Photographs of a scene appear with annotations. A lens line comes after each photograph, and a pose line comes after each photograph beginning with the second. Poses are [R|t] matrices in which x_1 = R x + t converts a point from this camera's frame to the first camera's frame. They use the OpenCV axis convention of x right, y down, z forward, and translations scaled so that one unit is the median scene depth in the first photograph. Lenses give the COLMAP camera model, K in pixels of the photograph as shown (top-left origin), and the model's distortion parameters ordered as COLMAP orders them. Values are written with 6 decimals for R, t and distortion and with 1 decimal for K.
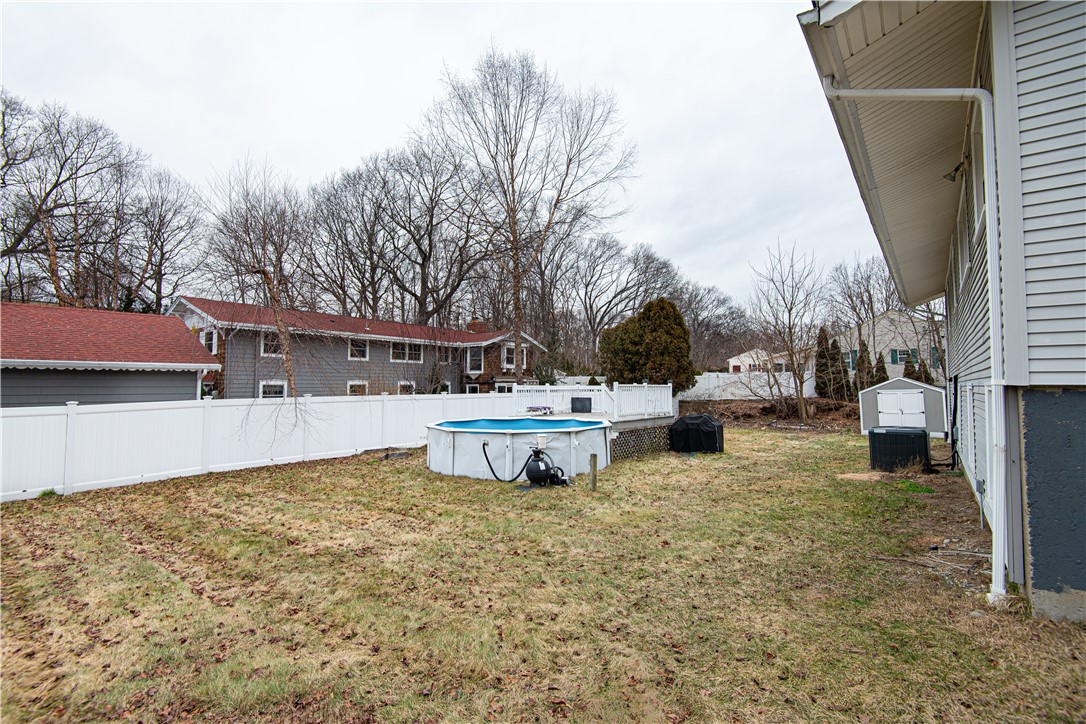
lens RADIAL K [[507.1, 0, 535.1], [0, 507.1, 349.0], [0, 0, 1]] dist [0.030083, -0.019777]
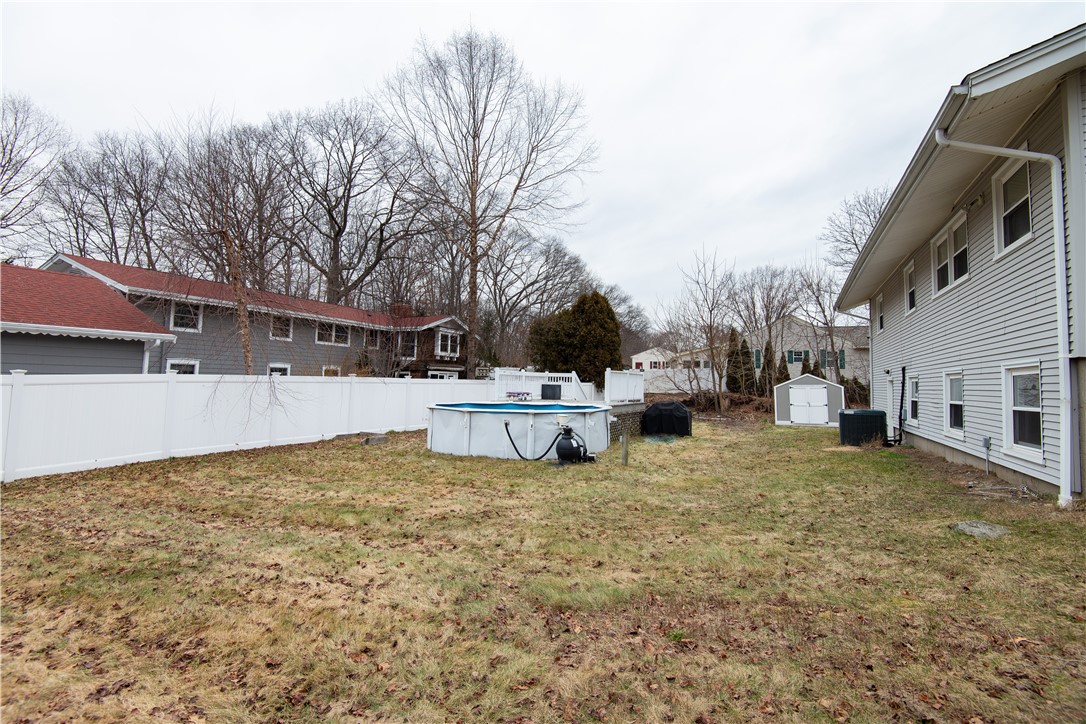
lens RADIAL K [[533.2, 0, 543.7], [0, 533.2, 337.3], [0, 0, 1]] dist [0.030174, -0.022793]
pose [[0.972053, 0.042135, 0.230950, -0.135903], [-0.039942, 0.999102, -0.014163, 0.013655], [-0.231340, 0.004543, 0.972862, -0.022810]]
